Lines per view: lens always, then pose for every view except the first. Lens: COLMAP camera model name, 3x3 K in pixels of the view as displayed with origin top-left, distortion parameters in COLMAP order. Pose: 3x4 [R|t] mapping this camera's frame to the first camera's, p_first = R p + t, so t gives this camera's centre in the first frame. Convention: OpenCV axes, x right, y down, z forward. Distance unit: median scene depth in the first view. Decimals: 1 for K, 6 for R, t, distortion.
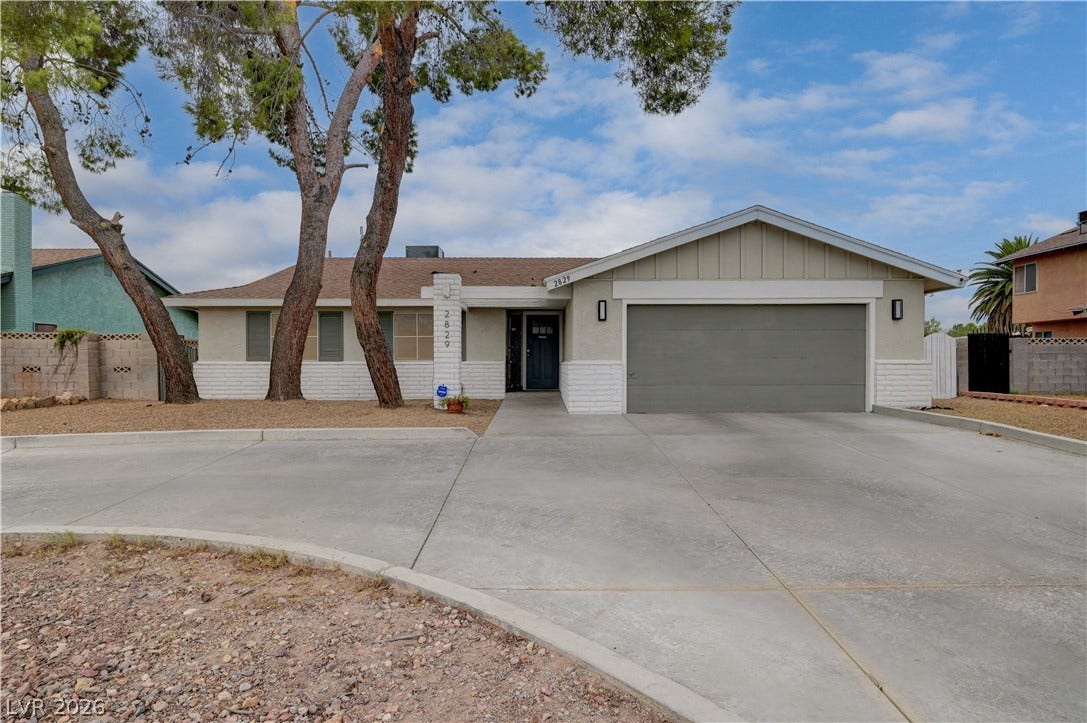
lens RADIAL K [[639.6, 0, 547.6], [0, 639.6, 362.4], [0, 0, 1]] dist [-0.004058, 0.001394]
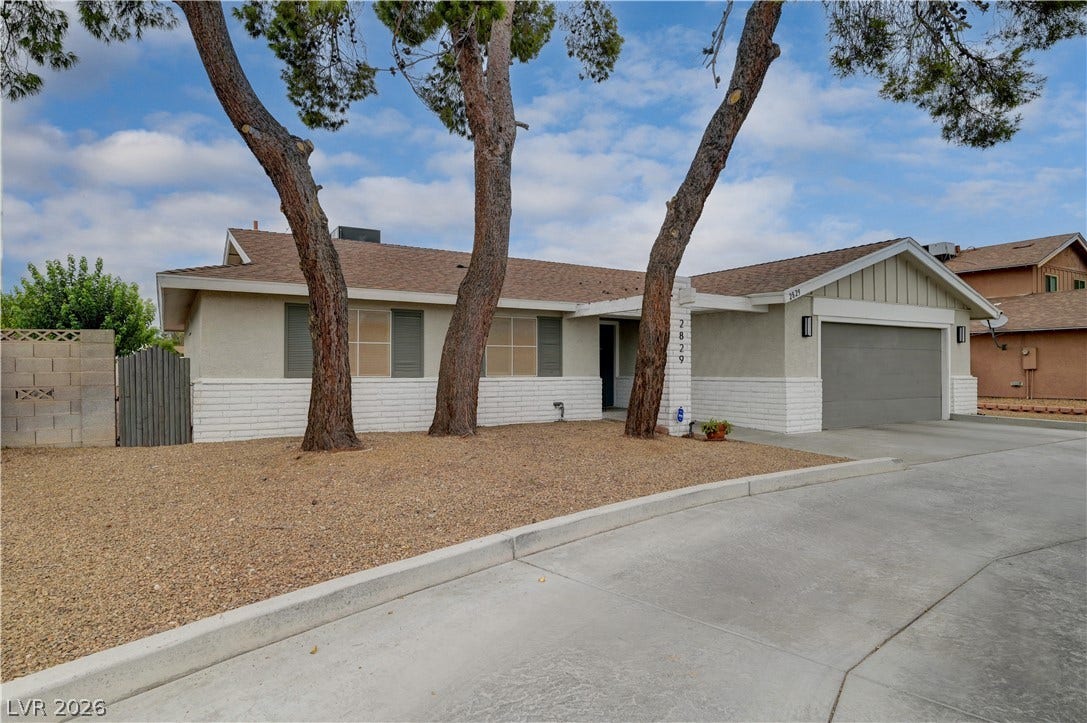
lens RADIAL K [[639.6, 0, 546.4], [0, 639.6, 378.8], [0, 0, 1]] dist [-0.004058, 0.001394]
pose [[0.852715, -0.006188, 0.522340, -0.694044], [-0.001626, 0.999894, 0.014500, -0.013566], [-0.522374, -0.013214, 0.852614, 0.342047]]
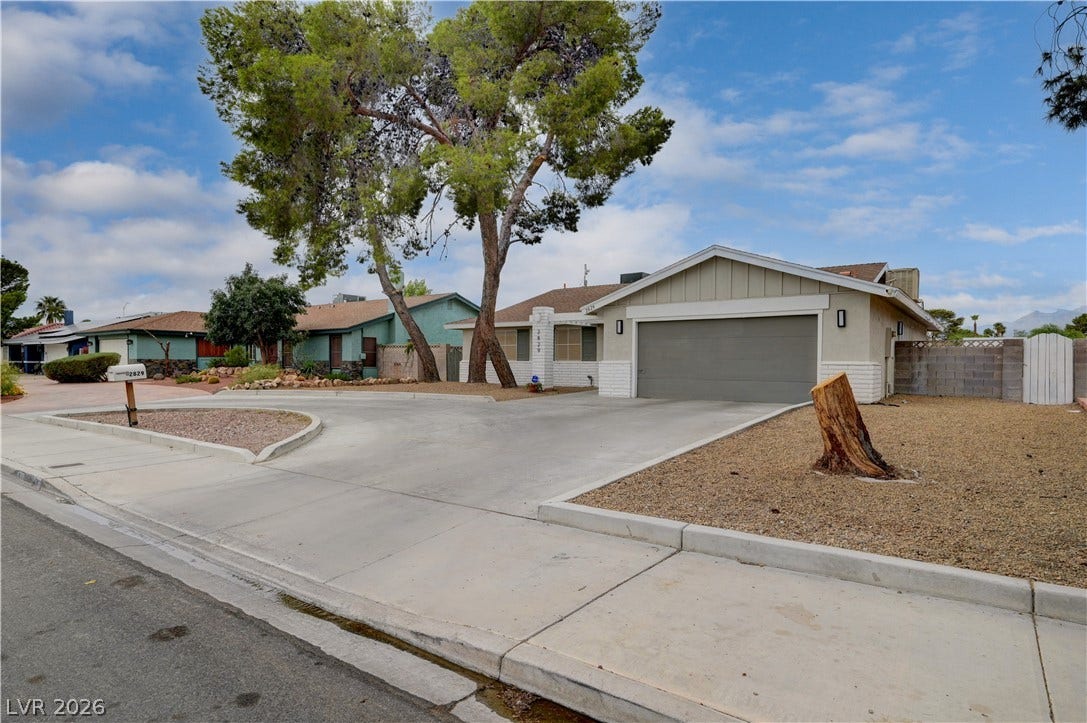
lens RADIAL K [[613.0, 0, 534.0], [0, 613.0, 355.3], [0, 0, 1]] dist [-0.023314, -0.000461]
pose [[0.791935, -0.000276, -0.610605, 0.716985], [-0.009524, 0.999873, -0.012804, 0.004286], [0.610530, 0.015955, 0.791832, -0.213517]]
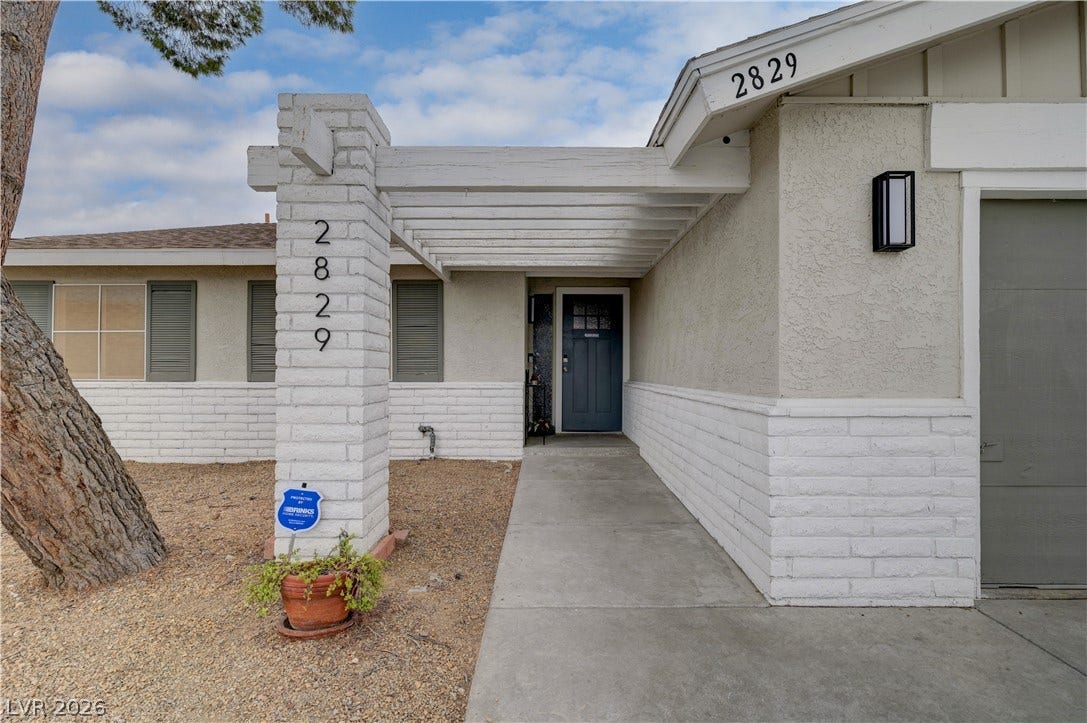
lens RADIAL K [[519.1, 0, 547.8], [0, 519.1, 364.5], [0, 0, 1]] dist [-0.003430, -0.000744]
pose [[0.999914, 0.002022, -0.012920, -0.050266], [-0.002141, 0.999955, -0.009255, -0.013920], [0.012901, 0.009282, 0.999874, 0.712195]]
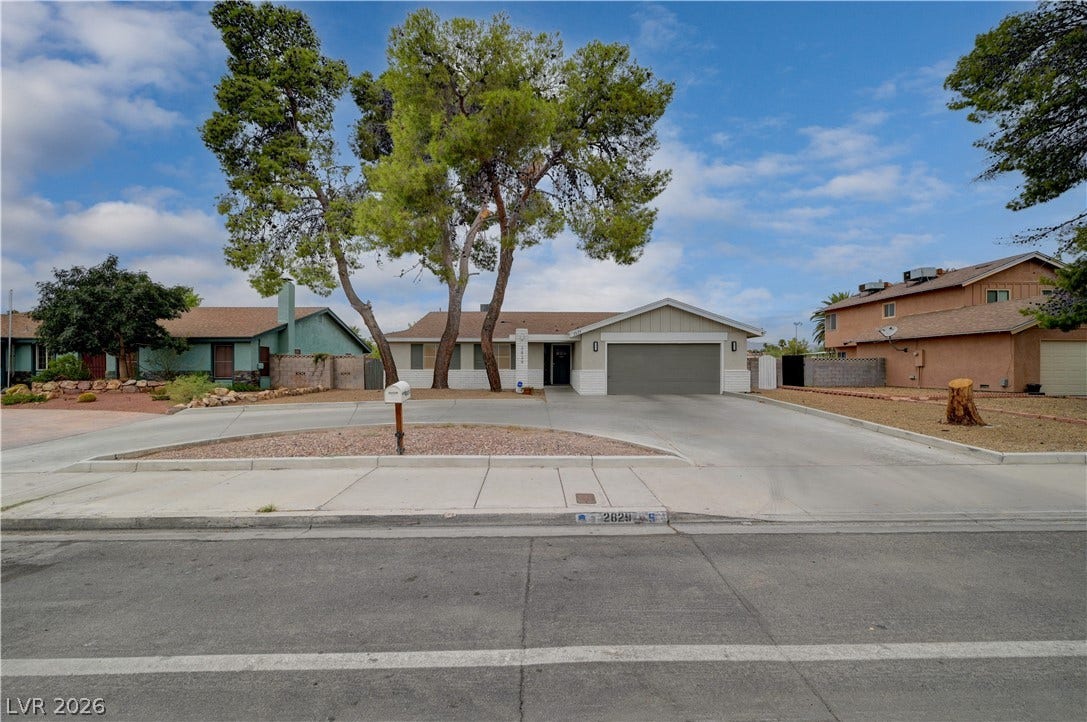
lens RADIAL K [[451.1, 0, 547.6], [0, 451.1, 362.4], [0, 0, 1]] dist [0.002345, -0.000172]
pose [[0.999948, 0.001232, 0.010105, -0.081336], [-0.001110, 0.999927, -0.012044, -0.008929], [-0.010119, 0.012033, 0.999876, -0.453699]]
